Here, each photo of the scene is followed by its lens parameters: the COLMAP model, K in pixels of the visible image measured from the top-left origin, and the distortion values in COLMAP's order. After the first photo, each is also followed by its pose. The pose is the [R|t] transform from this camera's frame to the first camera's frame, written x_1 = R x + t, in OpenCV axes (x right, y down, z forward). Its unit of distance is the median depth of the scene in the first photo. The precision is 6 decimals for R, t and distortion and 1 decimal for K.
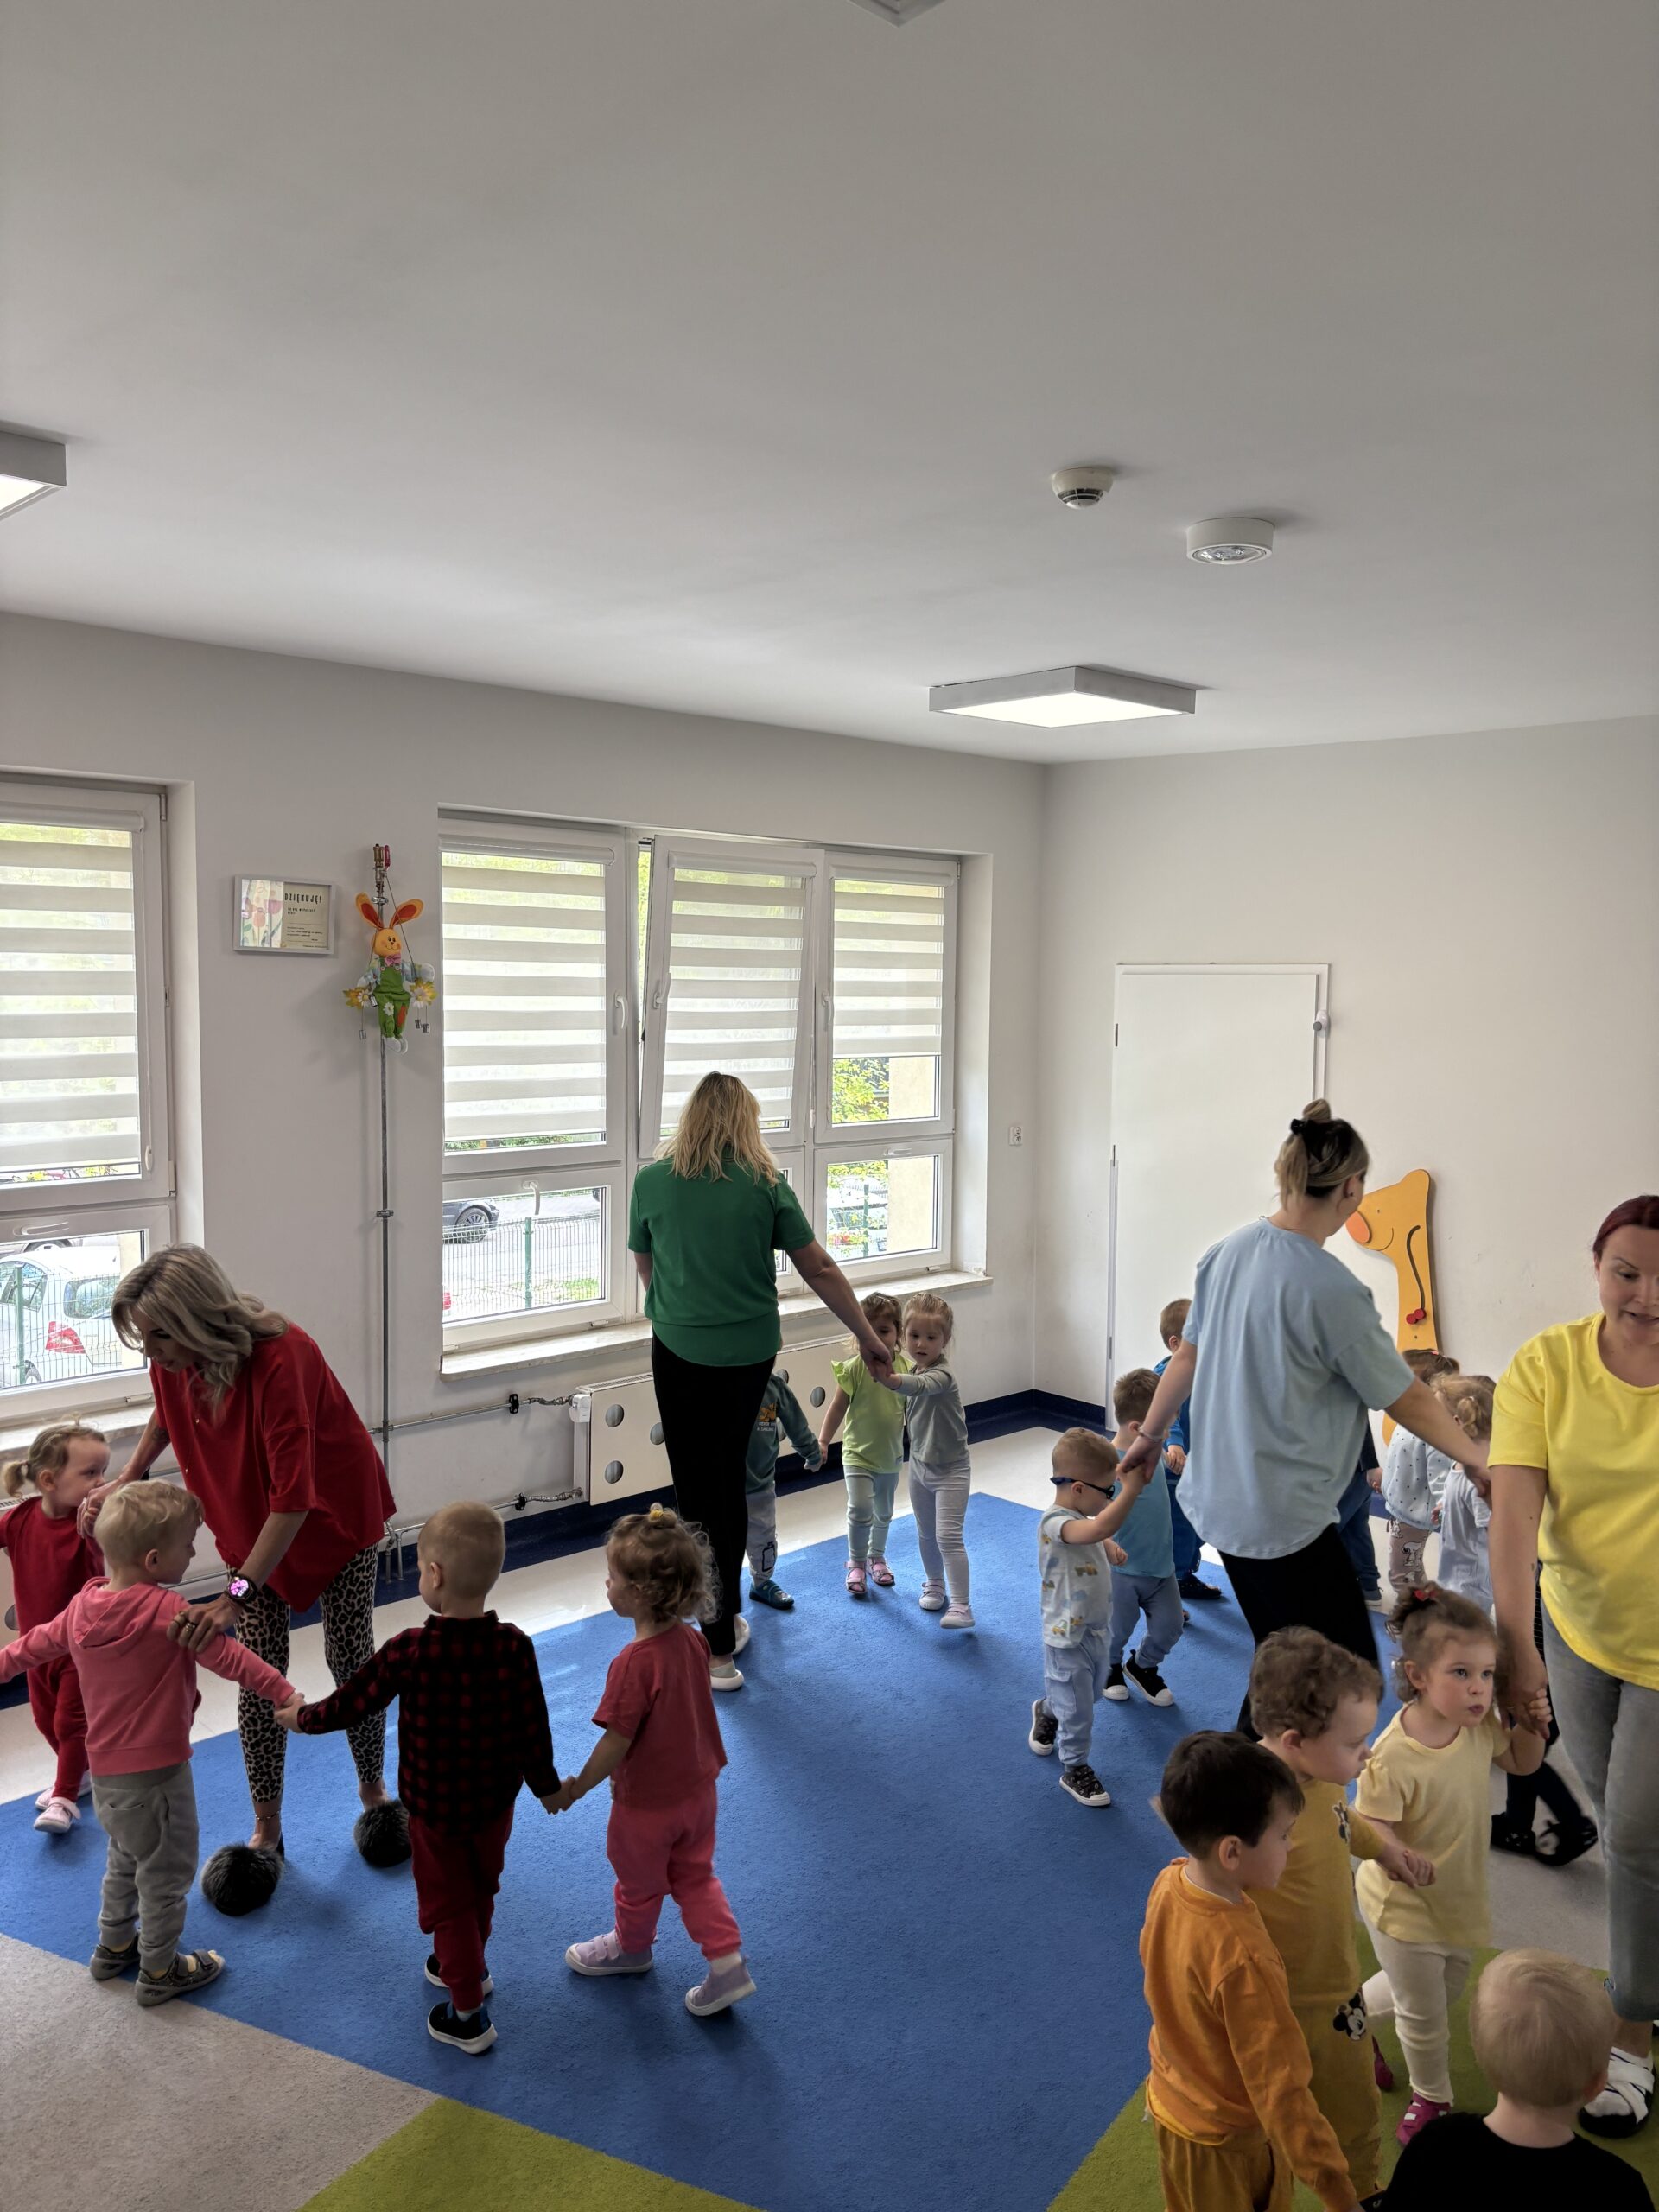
lens RADIAL K [[1653.7, 0, 778.4], [0, 1653.7, 1107.9], [0, 0, 1]] dist [0.008610, -0.031555]
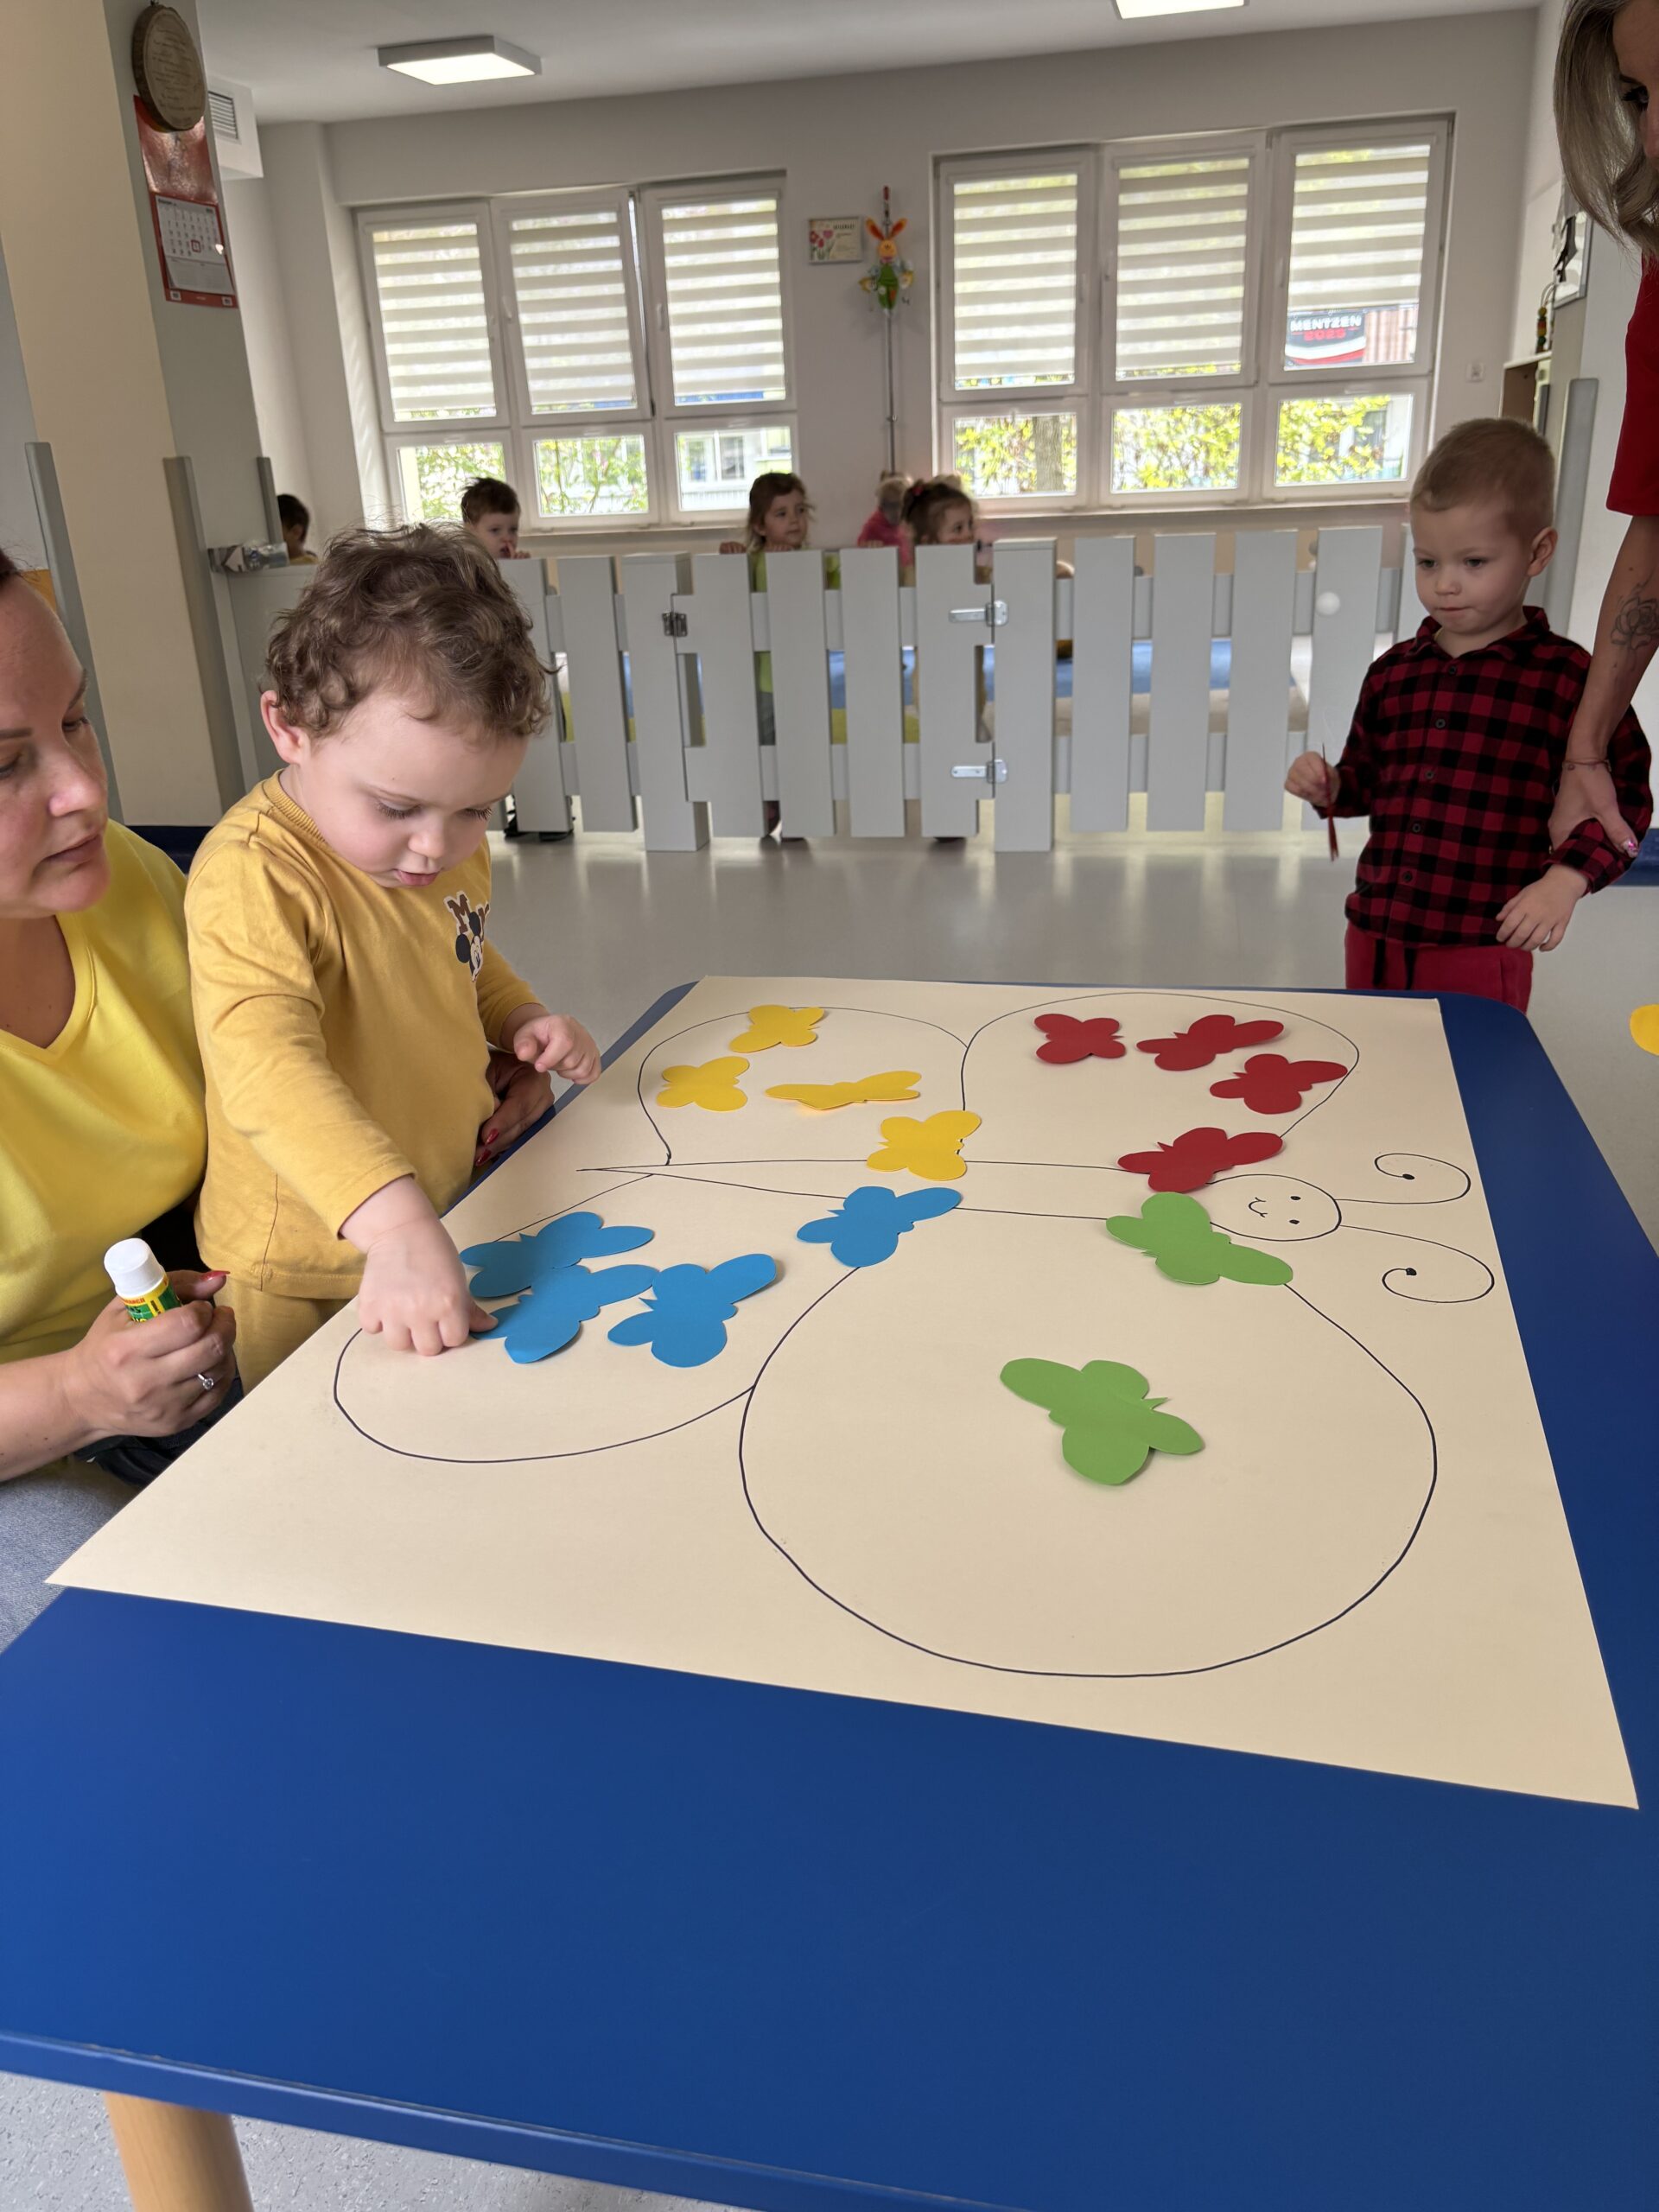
lens RADIAL K [[1653.7, 0, 778.4], [0, 1653.7, 1107.9], [0, 0, 1]] dist [0.008610, -0.031555]
pose [[0.529588, 0.283406, -0.799511, 1.180792], [-0.015738, 0.945657, 0.324786, 0.167710], [0.848109, -0.159420, 0.505269, -0.107861]]
